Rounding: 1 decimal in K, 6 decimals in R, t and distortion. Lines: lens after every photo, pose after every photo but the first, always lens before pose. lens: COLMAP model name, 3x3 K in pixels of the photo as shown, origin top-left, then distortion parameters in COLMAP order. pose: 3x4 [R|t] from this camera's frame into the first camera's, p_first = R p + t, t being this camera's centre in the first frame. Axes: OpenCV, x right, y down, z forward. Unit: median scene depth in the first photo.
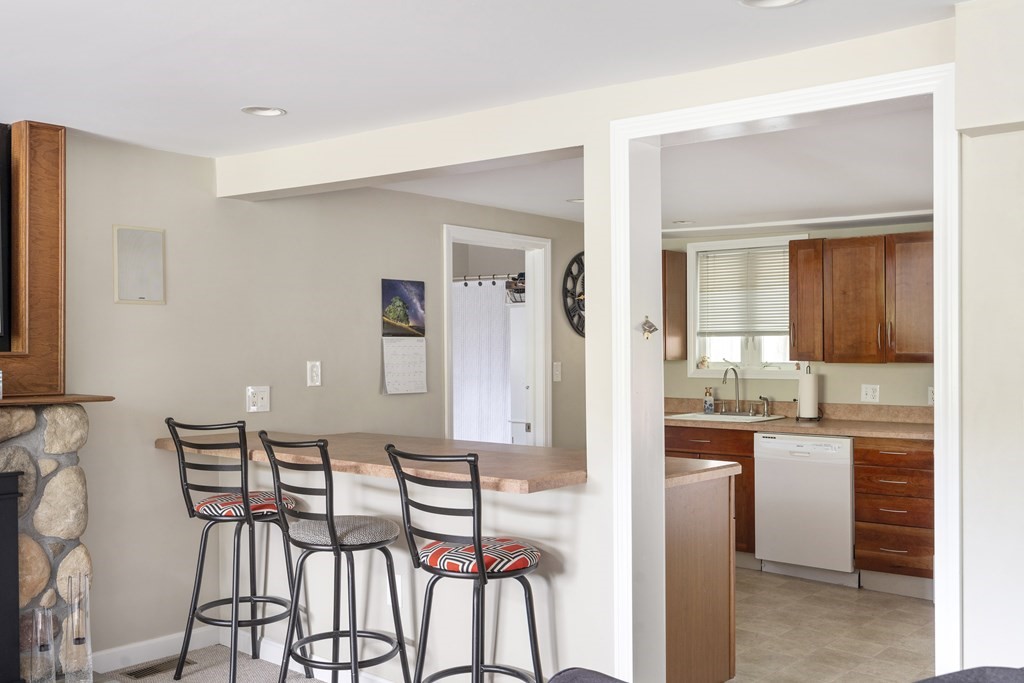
lens RADIAL K [[1022.4, 0, 488.6], [0, 1022.4, 358.1], [0, 0, 1]] dist [0.014468, 0.000000]
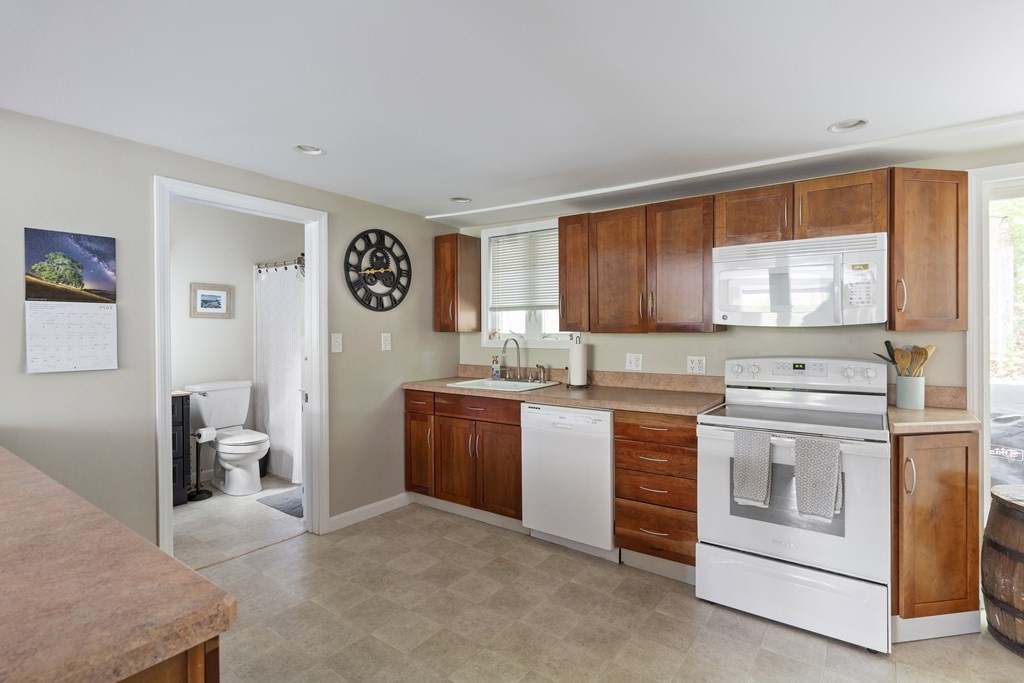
lens RADIAL K [[506.2, 0, 504.5], [0, 506.2, 339.0], [0, 0, 1]] dist [0.000915, 0.001037]
pose [[0.996774, -0.004049, 0.080153, 0.227804], [0.003277, 0.999947, 0.009750, 0.005974], [-0.080188, -0.009456, 0.996735, 0.564405]]
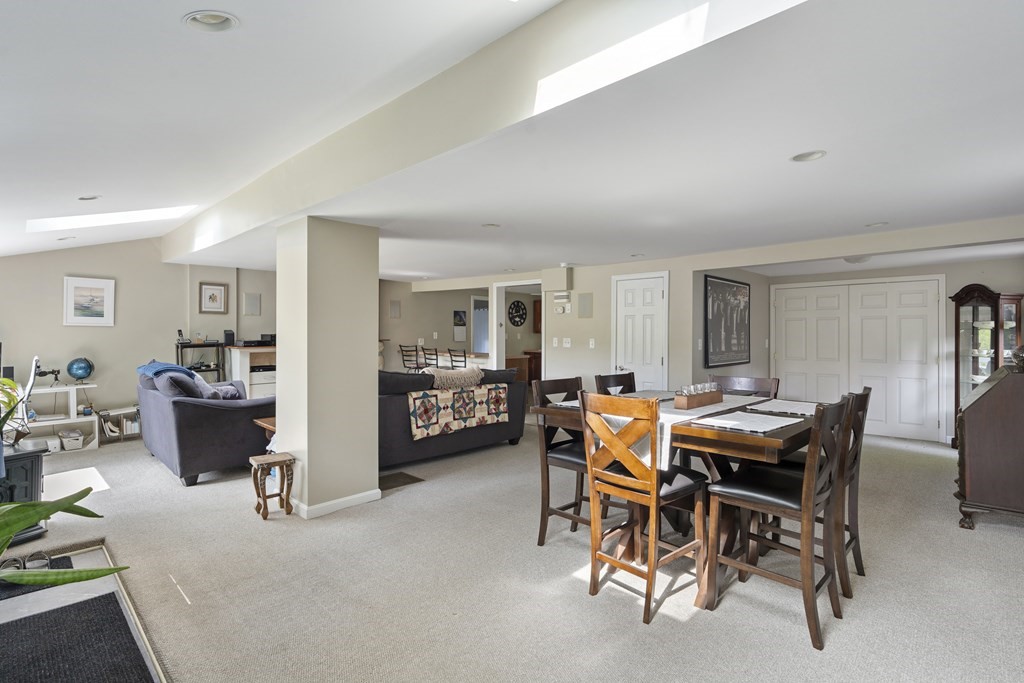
lens RADIAL K [[506.2, 0, 509.2], [0, 506.2, 332.2], [0, 0, 1]] dist [0.000915, 0.001037]
pose [[0.998013, 0.005714, -0.062752, 0.216980], [-0.006043, 0.999969, -0.005046, 0.010356], [0.062722, 0.005415, 0.998016, -0.850506]]
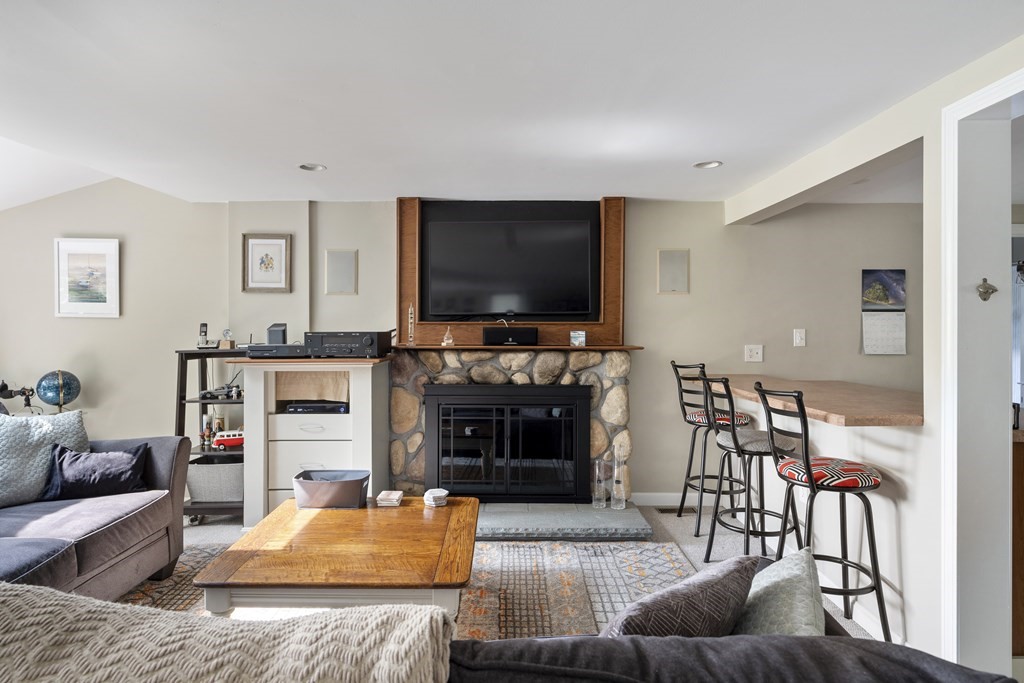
lens RADIAL K [[594.9, 0, 516.3], [0, 594.9, 338.4], [0, 0, 1]] dist [-0.011284, 0.005206]
pose [[0.648385, 0.009543, -0.761253, 0.194417], [-0.009817, 0.999943, 0.004174, 0.015298], [0.761250, 0.004767, 0.648442, 0.133271]]
